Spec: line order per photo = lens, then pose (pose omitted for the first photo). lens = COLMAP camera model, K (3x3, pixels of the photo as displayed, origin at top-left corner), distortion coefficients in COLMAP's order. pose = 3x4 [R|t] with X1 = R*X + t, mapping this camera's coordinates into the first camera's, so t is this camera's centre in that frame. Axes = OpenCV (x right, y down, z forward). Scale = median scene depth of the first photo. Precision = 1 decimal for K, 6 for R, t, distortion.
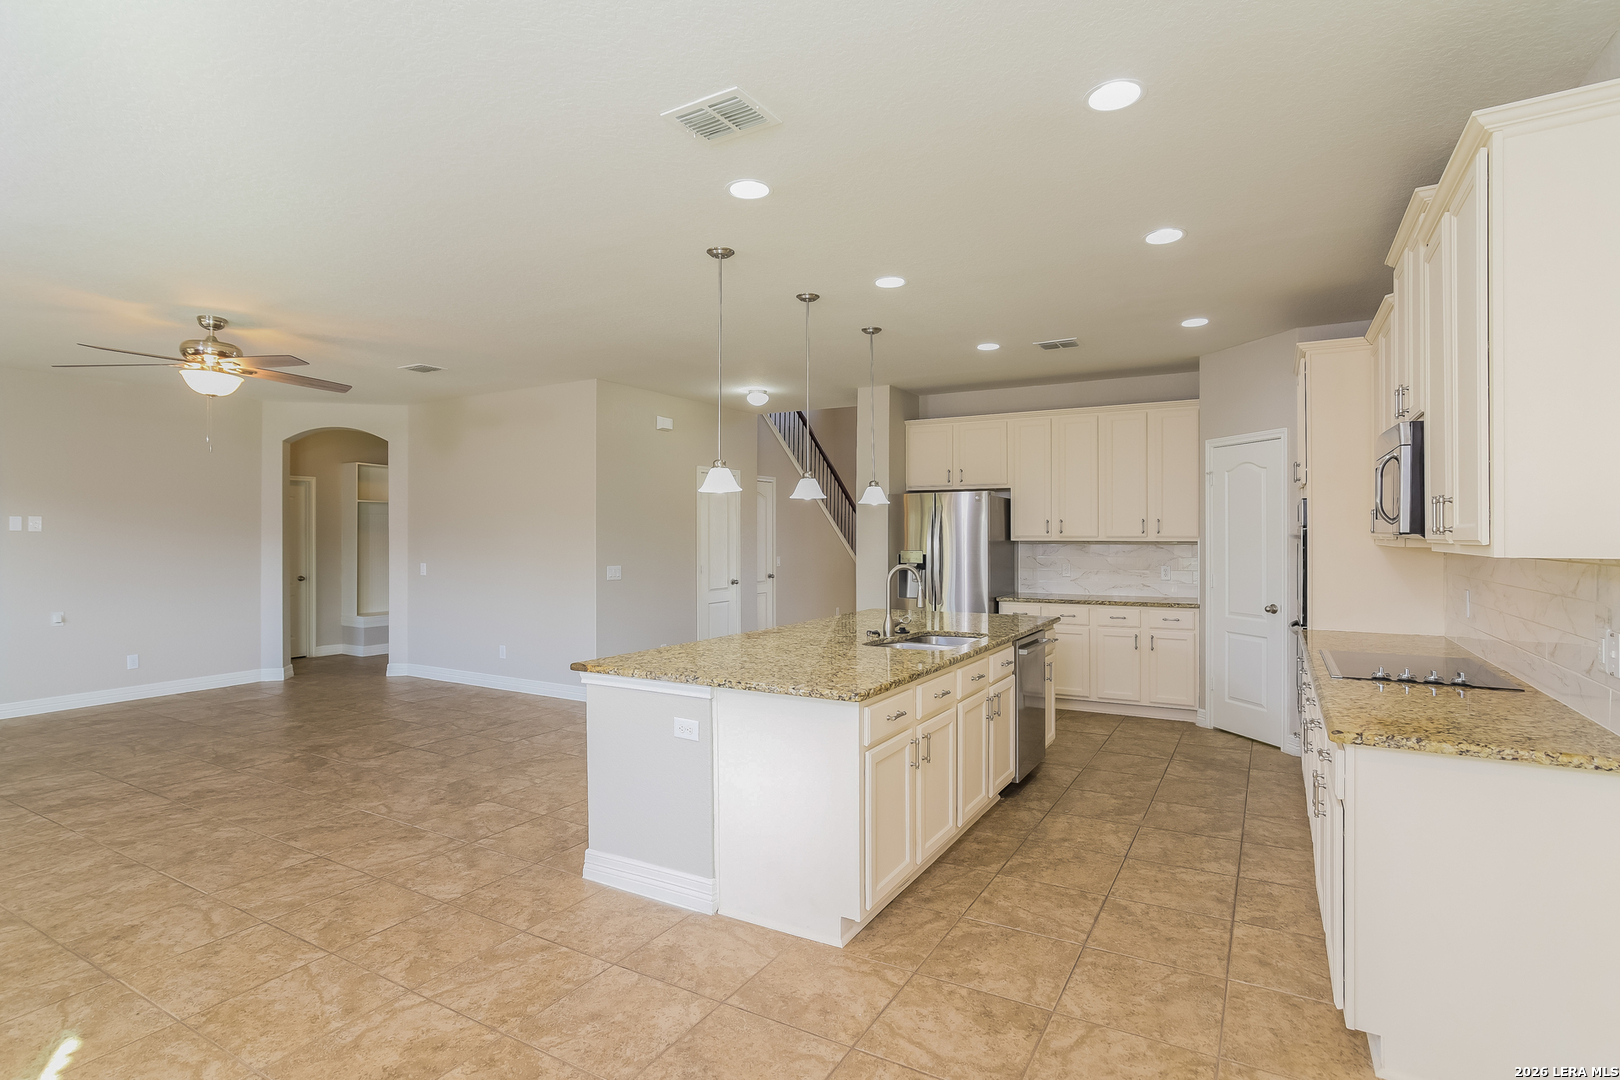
lens RADIAL K [[808.6, 0, 810.0], [0, 808.6, 540.0], [0, 0, 1]] dist [-0.039825, 0.023334]
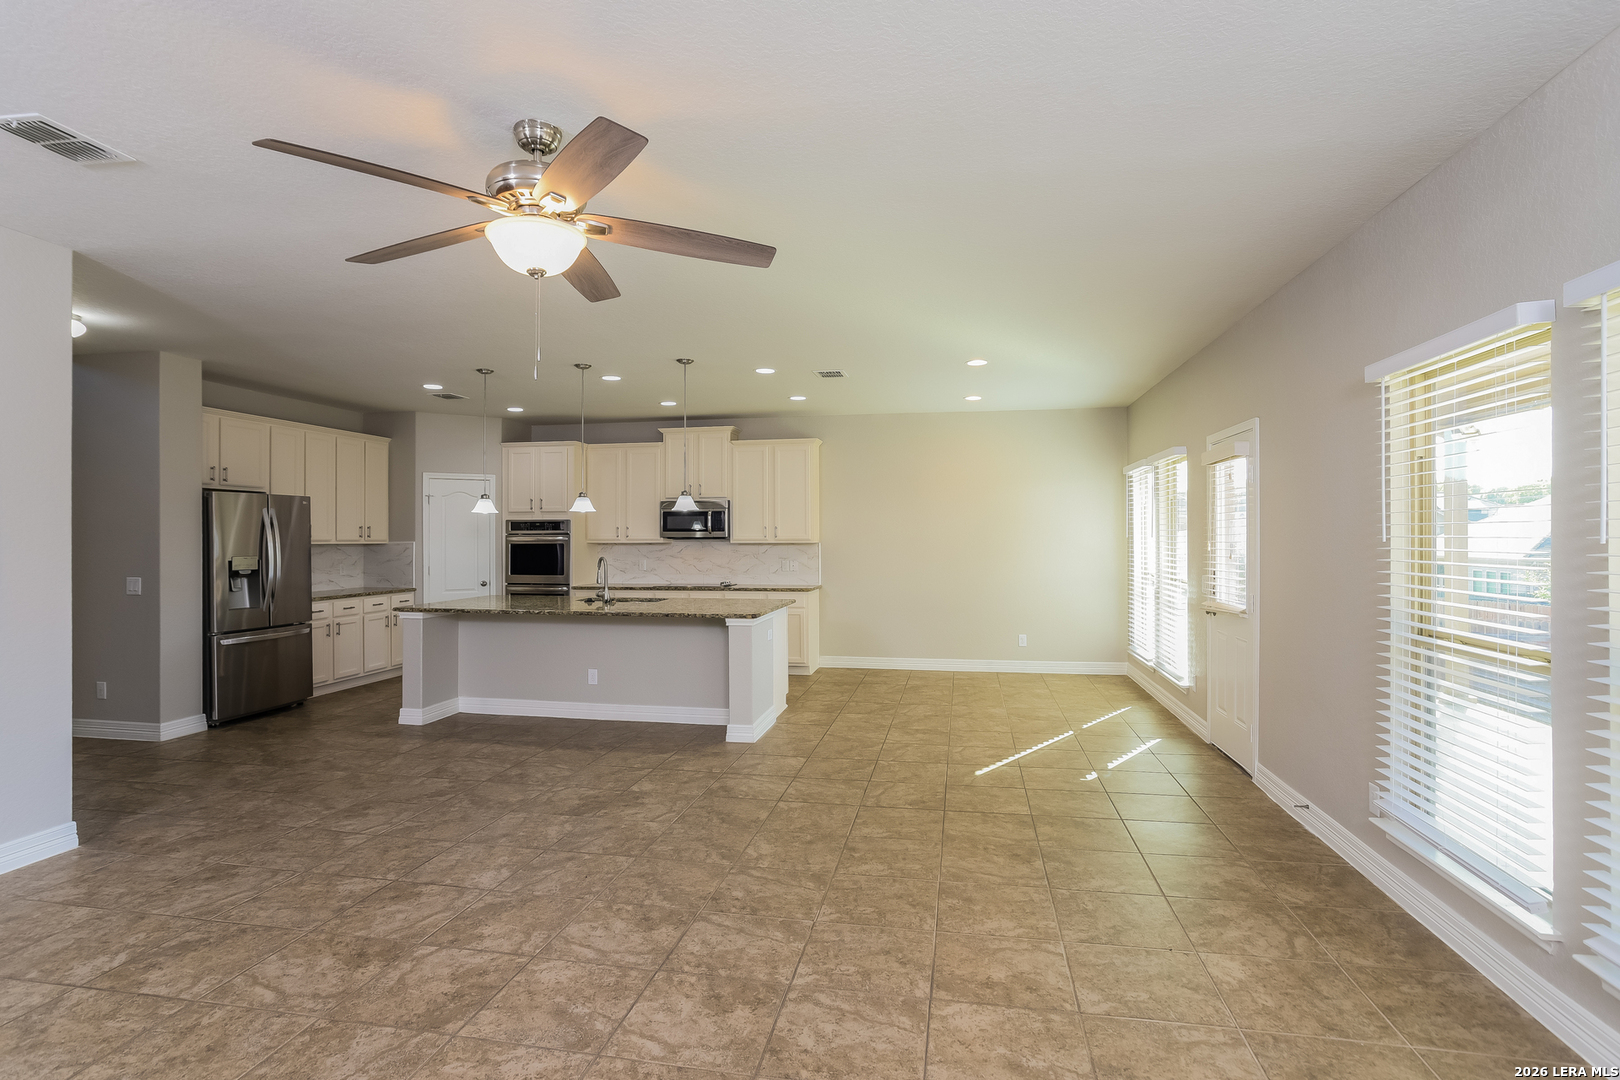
lens RADIAL K [[808.6, 0, 810.0], [0, 808.6, 540.0], [0, 0, 1]] dist [-0.039825, 0.023334]
pose [[-0.337487, 0.003380, 0.941324, -1.574972], [0.008196, 0.999966, -0.000652, 0.002222], [-0.941295, 0.007495, -0.337503, 1.206020]]
